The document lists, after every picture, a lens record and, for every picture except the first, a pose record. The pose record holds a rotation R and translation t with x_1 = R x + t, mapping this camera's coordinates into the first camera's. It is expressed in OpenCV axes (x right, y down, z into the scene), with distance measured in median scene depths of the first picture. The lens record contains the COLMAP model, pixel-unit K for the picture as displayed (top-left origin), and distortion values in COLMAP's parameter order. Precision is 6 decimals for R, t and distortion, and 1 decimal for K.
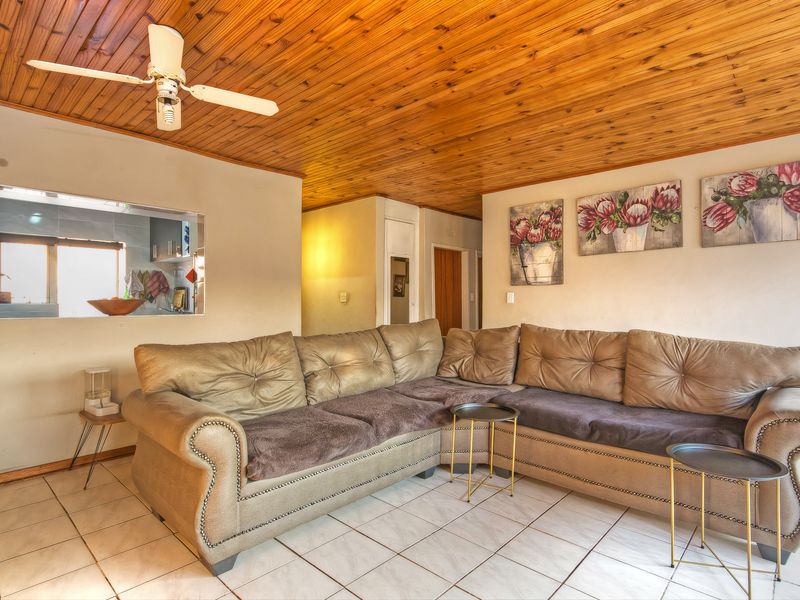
lens RADIAL K [[431.3, 0, 413.8], [0, 431.3, 303.1], [0, 0, 1]] dist [0.010118, 0.000850]
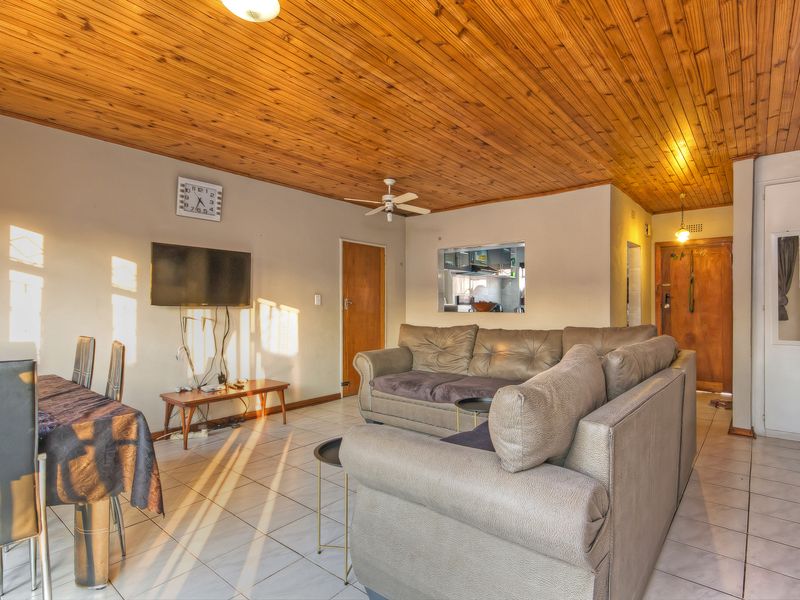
lens RADIAL K [[431.3, 0, 413.8], [0, 431.3, 303.1], [0, 0, 1]] dist [0.010118, 0.000850]
pose [[0.059202, 0.011349, -0.998182, 0.817727], [0.003800, 0.999926, 0.011594, -0.015226], [0.998239, -0.004480, 0.059154, 0.506683]]
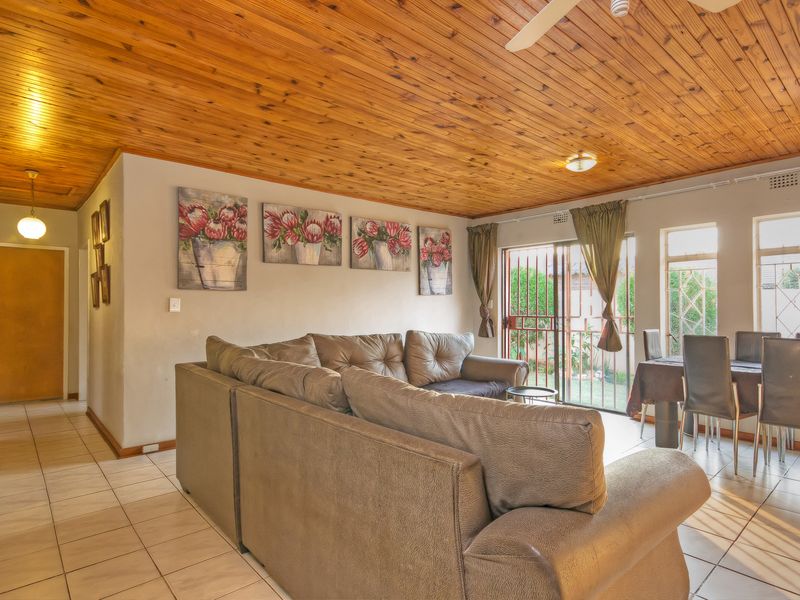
lens RADIAL K [[431.3, 0, 413.8], [0, 431.3, 303.1], [0, 0, 1]] dist [0.010118, 0.000850]
pose [[0.122667, 0.005800, 0.992431, -0.581177], [0.006741, 0.999955, -0.006677, -0.009632], [-0.992425, 0.007509, 0.122622, 0.594757]]
